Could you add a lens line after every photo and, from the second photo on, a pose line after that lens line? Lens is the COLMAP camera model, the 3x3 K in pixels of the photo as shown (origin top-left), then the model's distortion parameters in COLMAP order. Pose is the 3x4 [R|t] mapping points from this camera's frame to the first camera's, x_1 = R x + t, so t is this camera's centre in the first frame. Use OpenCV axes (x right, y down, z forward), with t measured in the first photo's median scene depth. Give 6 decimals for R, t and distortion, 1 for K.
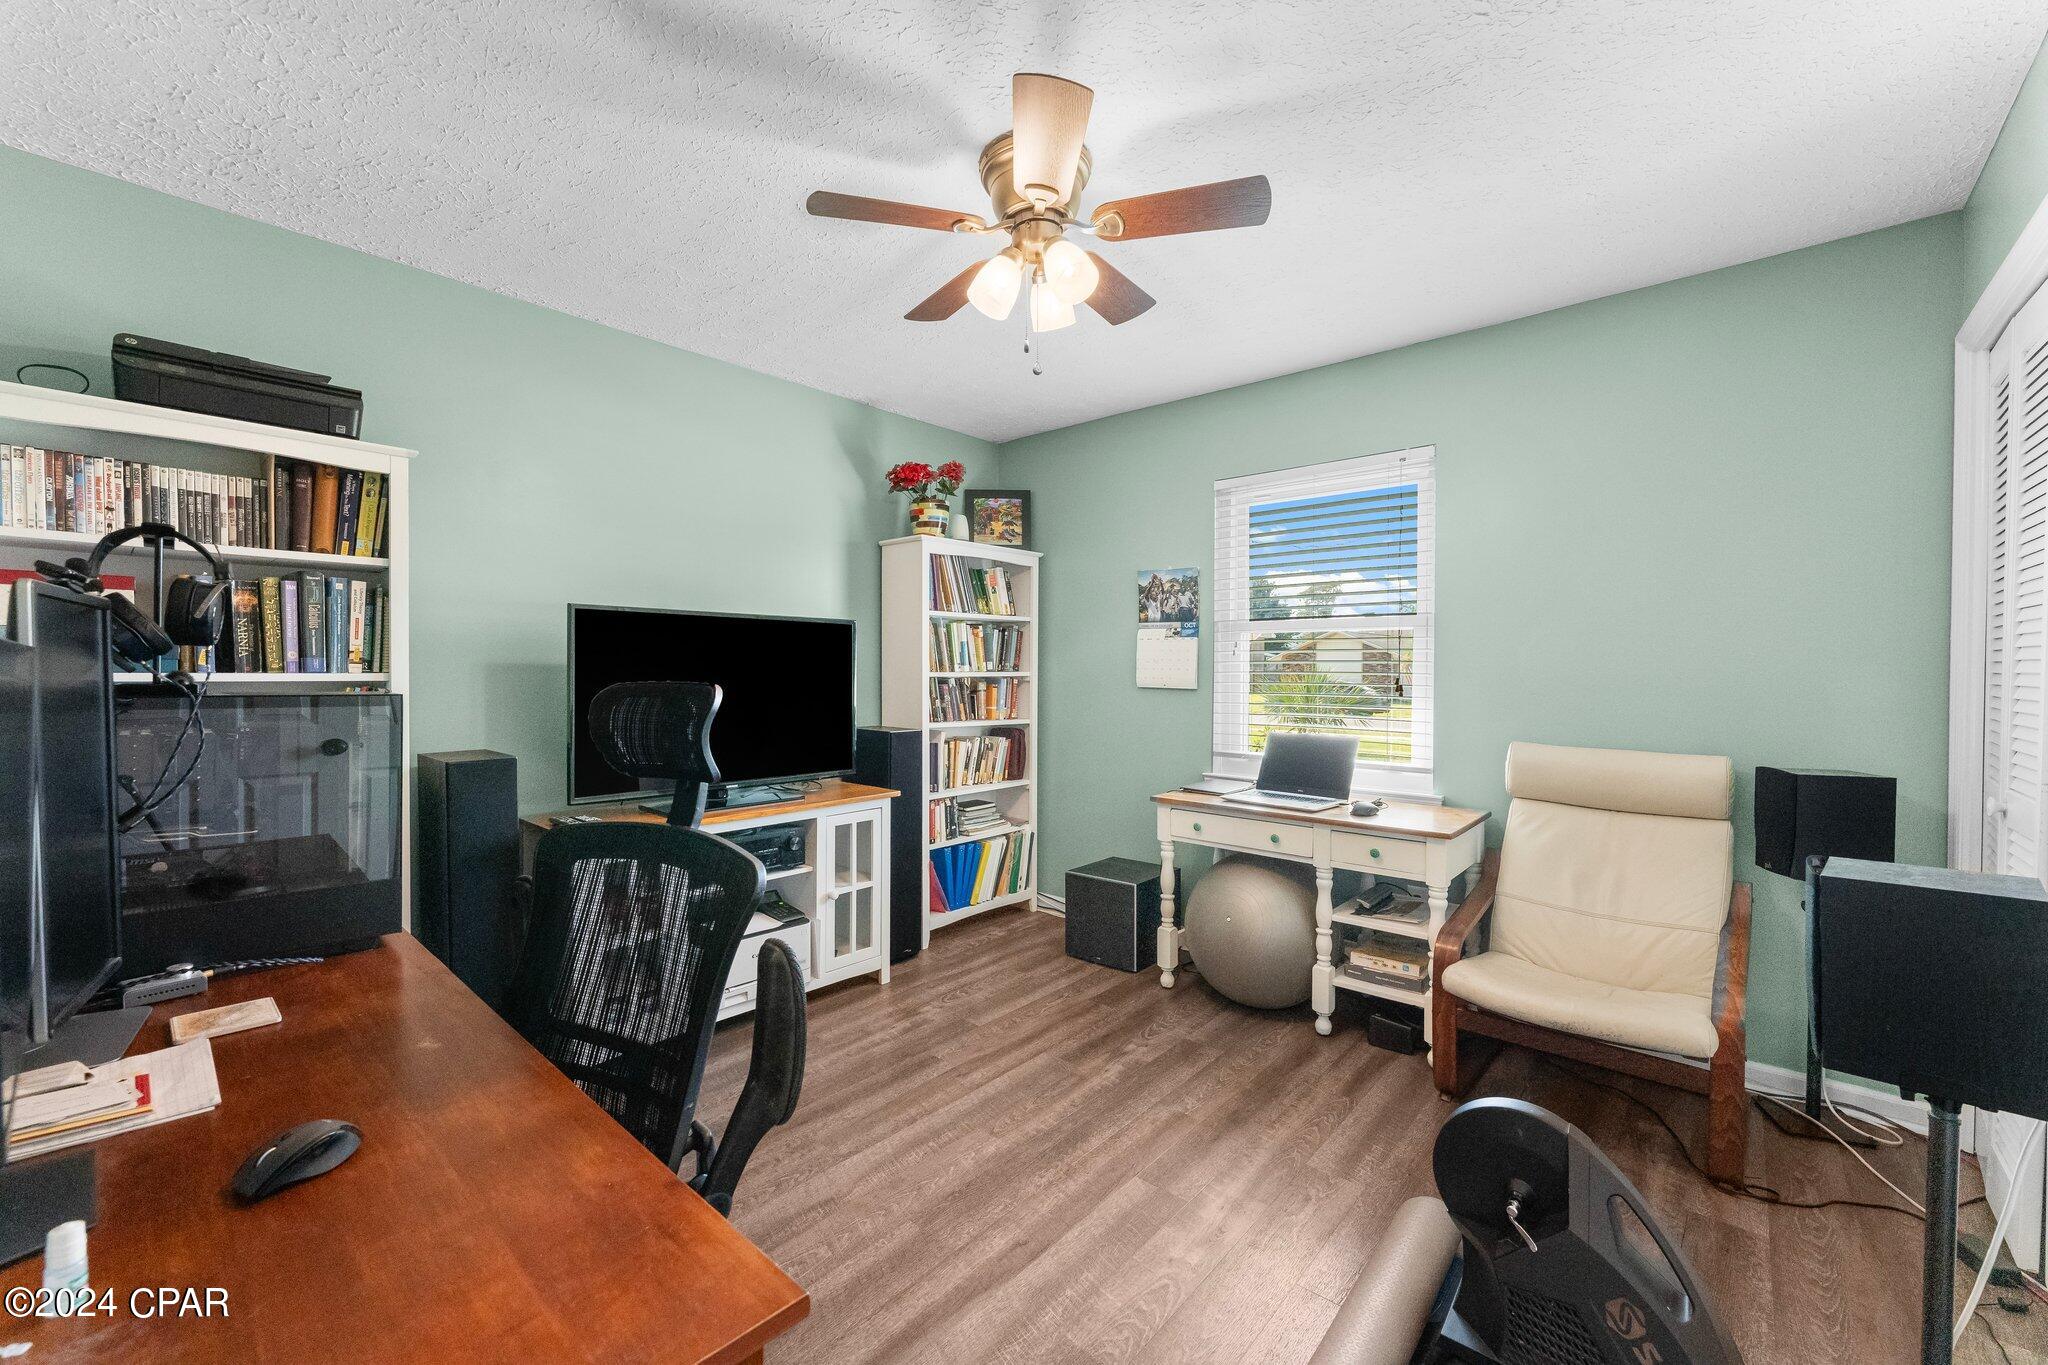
lens RADIAL K [[845.8, 0, 1020.1], [0, 845.8, 677.6], [0, 0, 1]] dist [-0.003333, -0.000403]
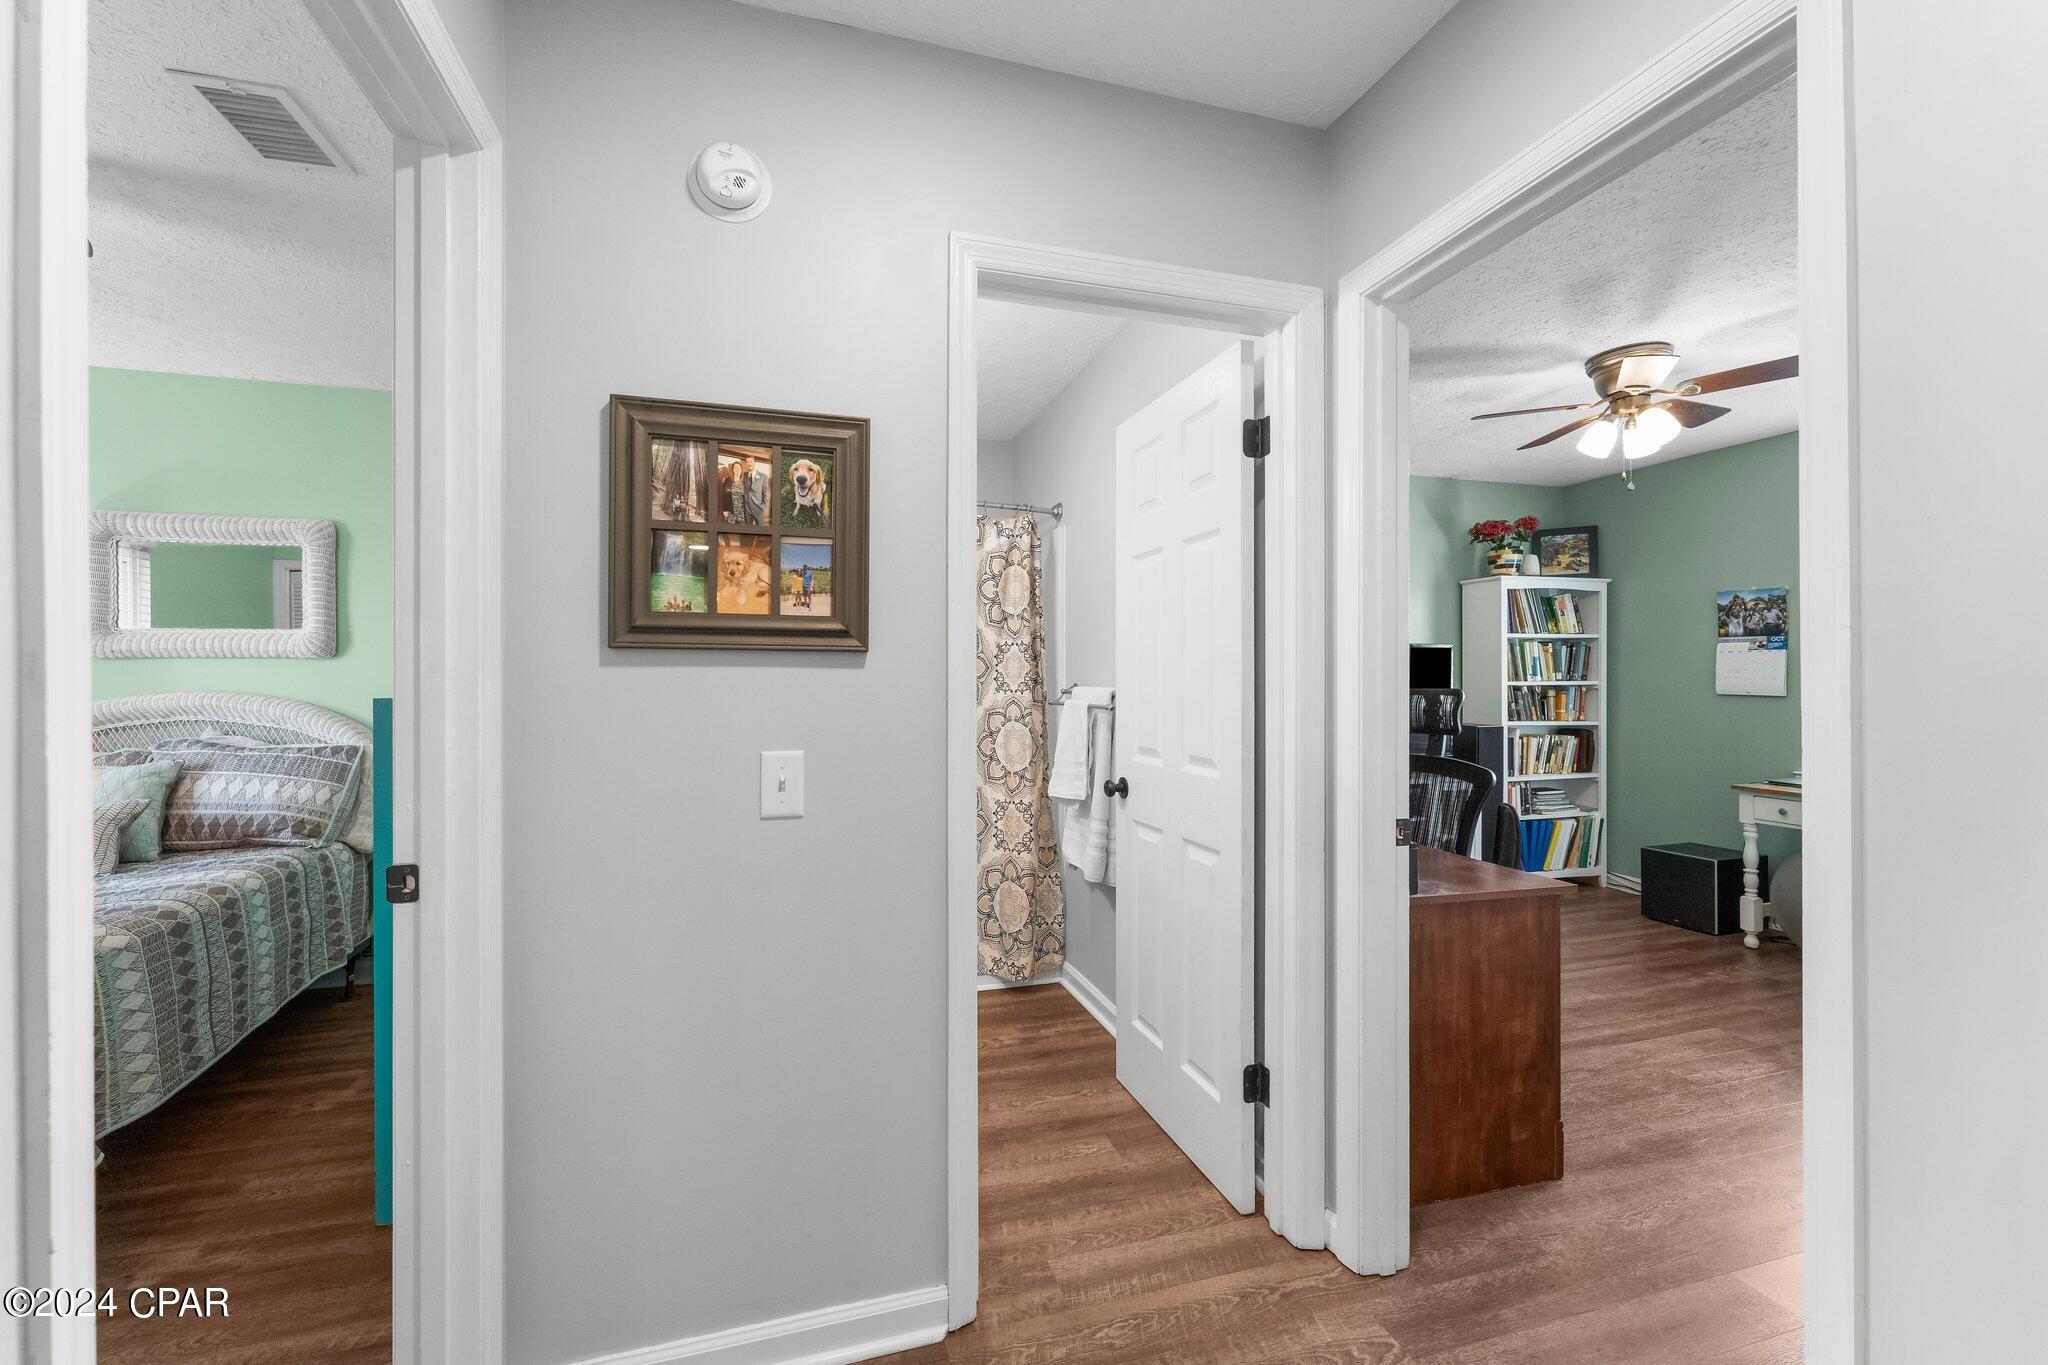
lens RADIAL K [[825.9, 0, 1023.0], [0, 825.9, 677.5], [0, 0, 1]] dist [-0.001218, -0.000086]
pose [[0.845342, -0.004954, -0.534202, -0.056477], [-0.000792, 0.999944, -0.010525, 0.001105], [0.534224, 0.009320, 0.845291, -0.429200]]
